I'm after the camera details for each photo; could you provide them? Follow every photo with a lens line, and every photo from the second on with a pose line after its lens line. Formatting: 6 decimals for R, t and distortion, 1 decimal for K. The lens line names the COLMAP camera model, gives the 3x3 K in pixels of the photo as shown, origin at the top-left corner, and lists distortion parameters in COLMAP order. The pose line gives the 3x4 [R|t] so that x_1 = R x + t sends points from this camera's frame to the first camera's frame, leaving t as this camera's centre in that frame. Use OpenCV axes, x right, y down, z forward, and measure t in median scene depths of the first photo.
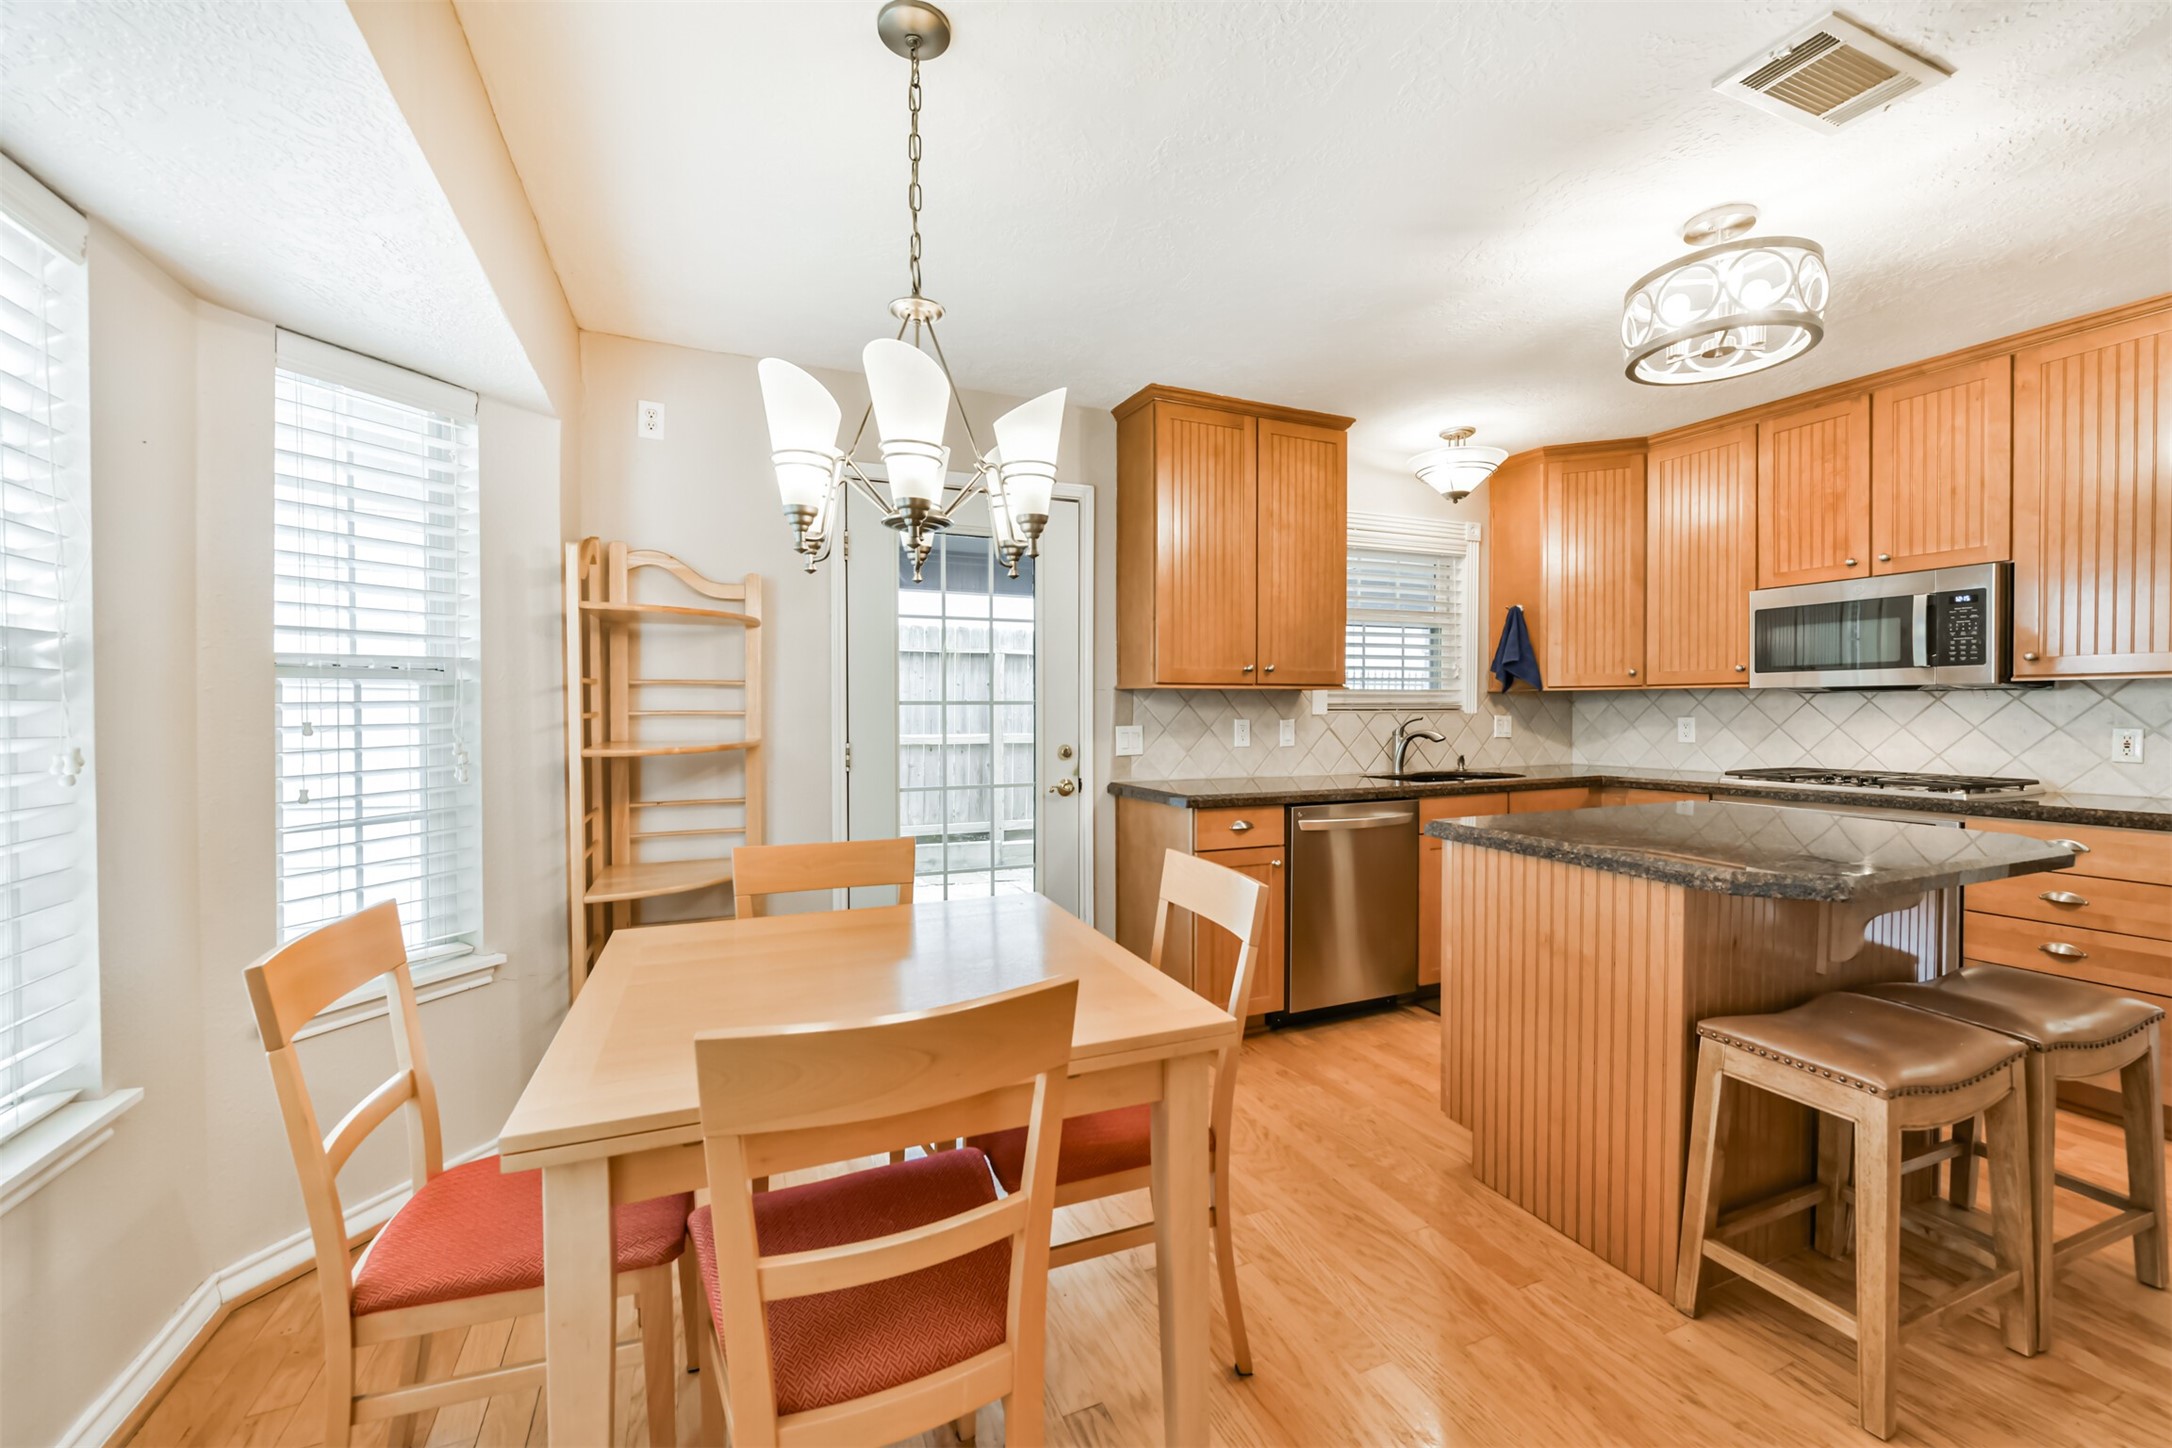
lens RADIAL K [[845.6, 0, 1100.5], [0, 845.6, 723.2], [0, 0, 1]] dist [-0.002720, -0.001824]
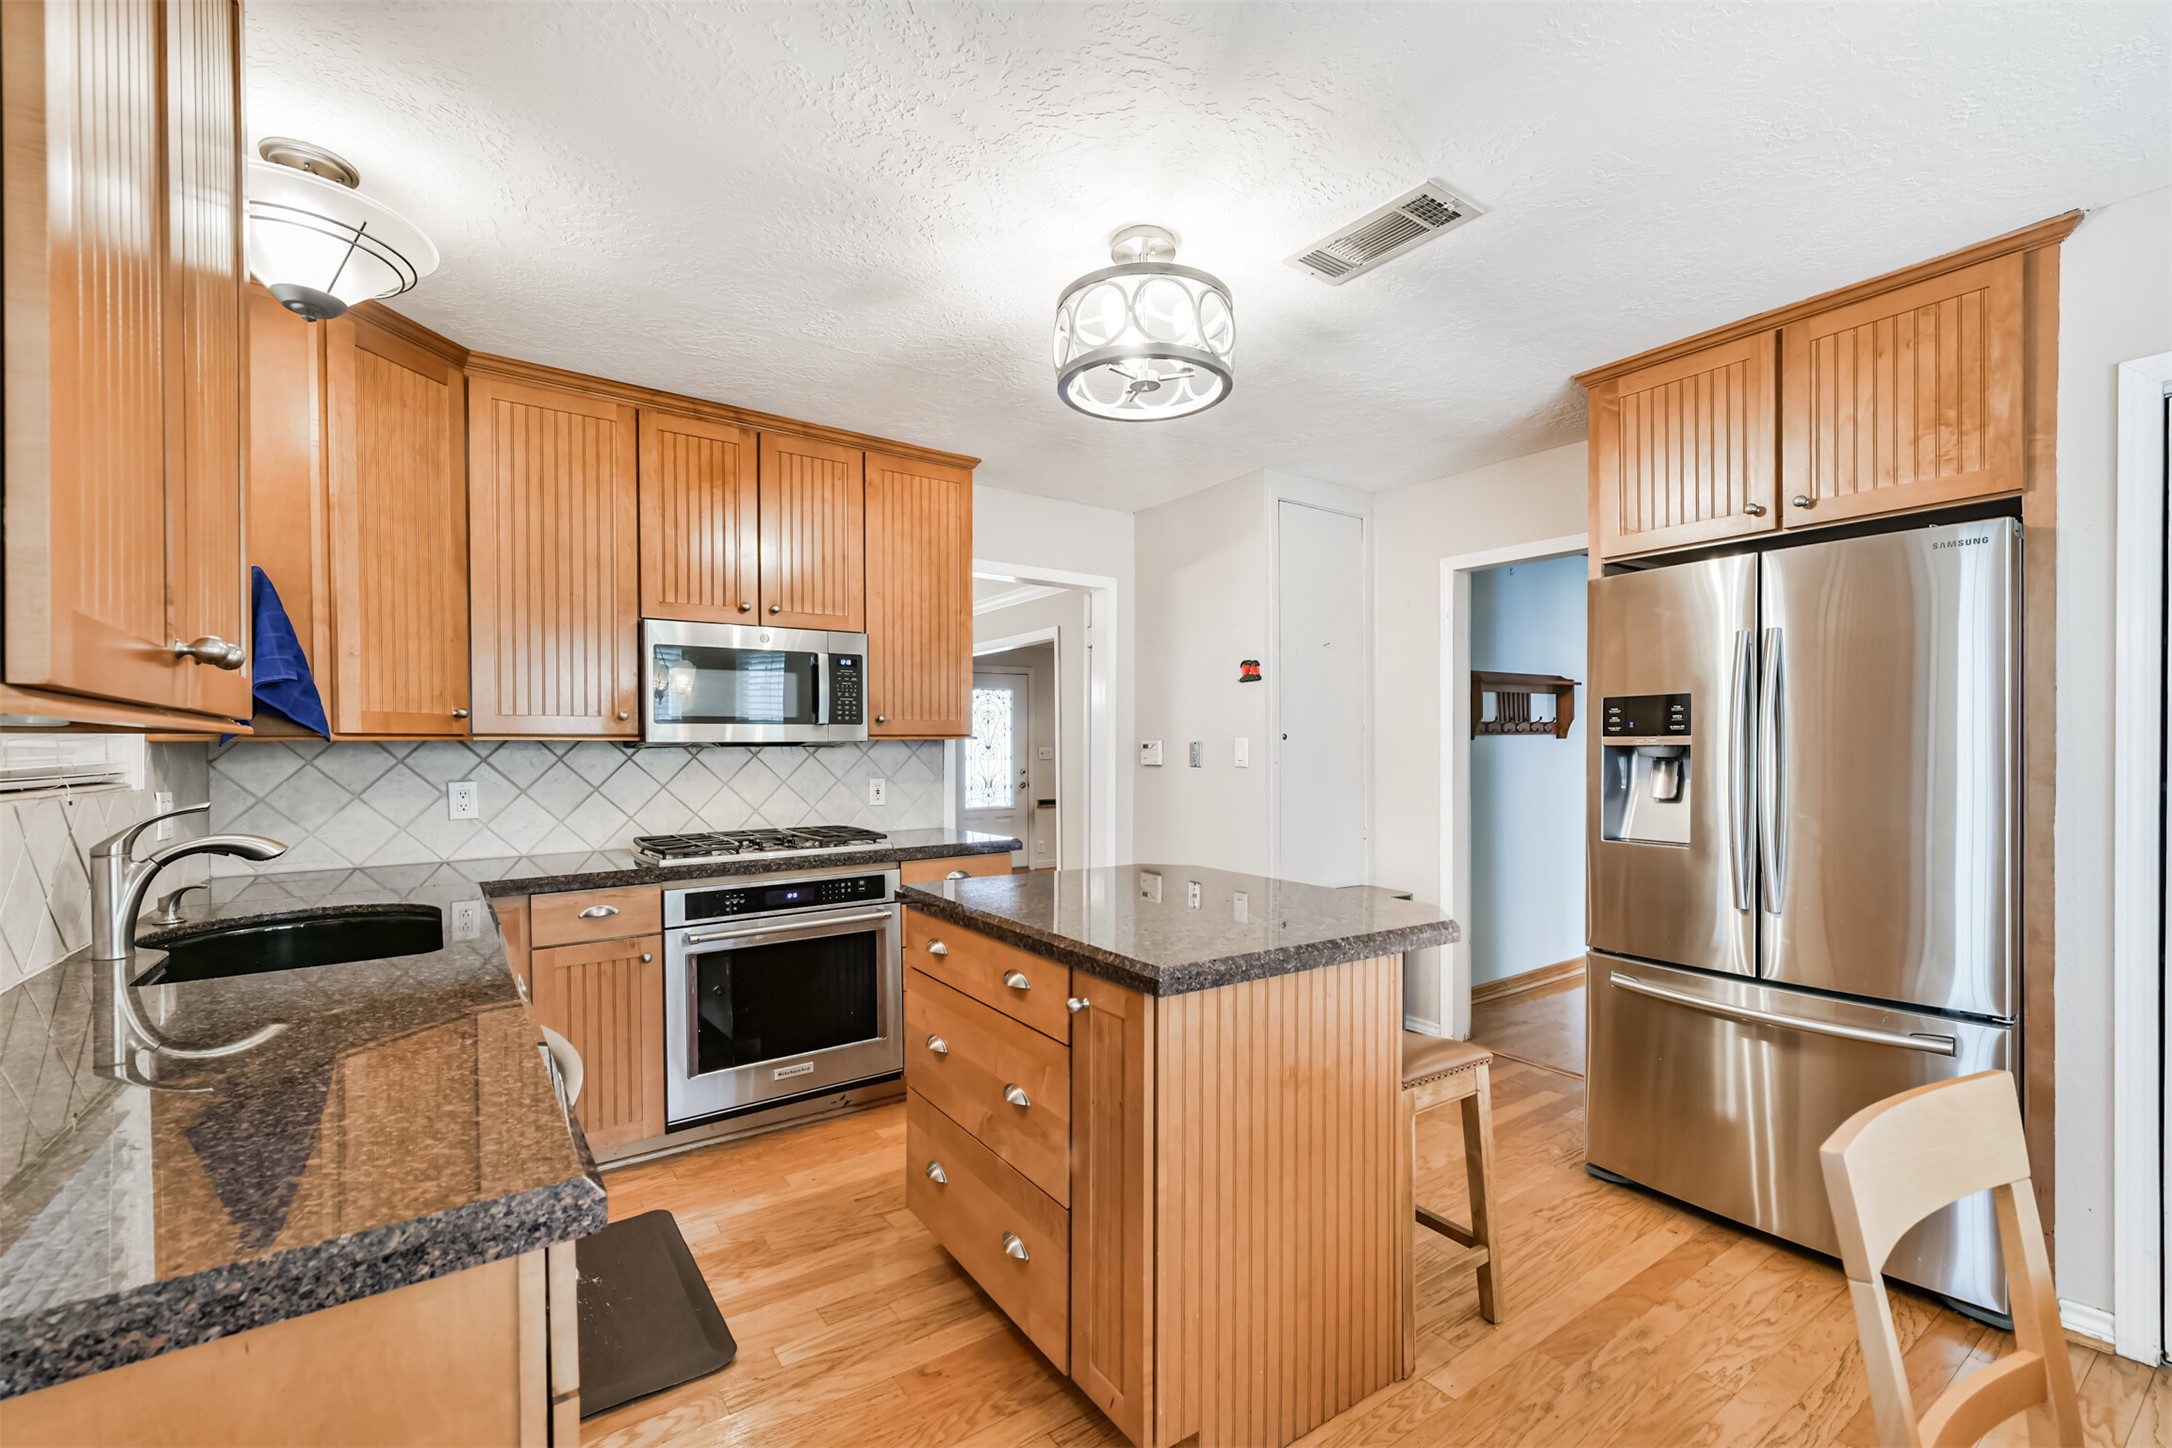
lens RADIAL K [[896.7, 0, 1096.0], [0, 896.7, 756.6], [0, 0, 1]] dist [-0.003838, -0.000126]
pose [[-0.192840, -0.003024, 0.981226, -0.145218], [0.026337, 0.999619, 0.008257, -0.026127], [-0.980877, 0.027435, -0.192686, 0.832975]]
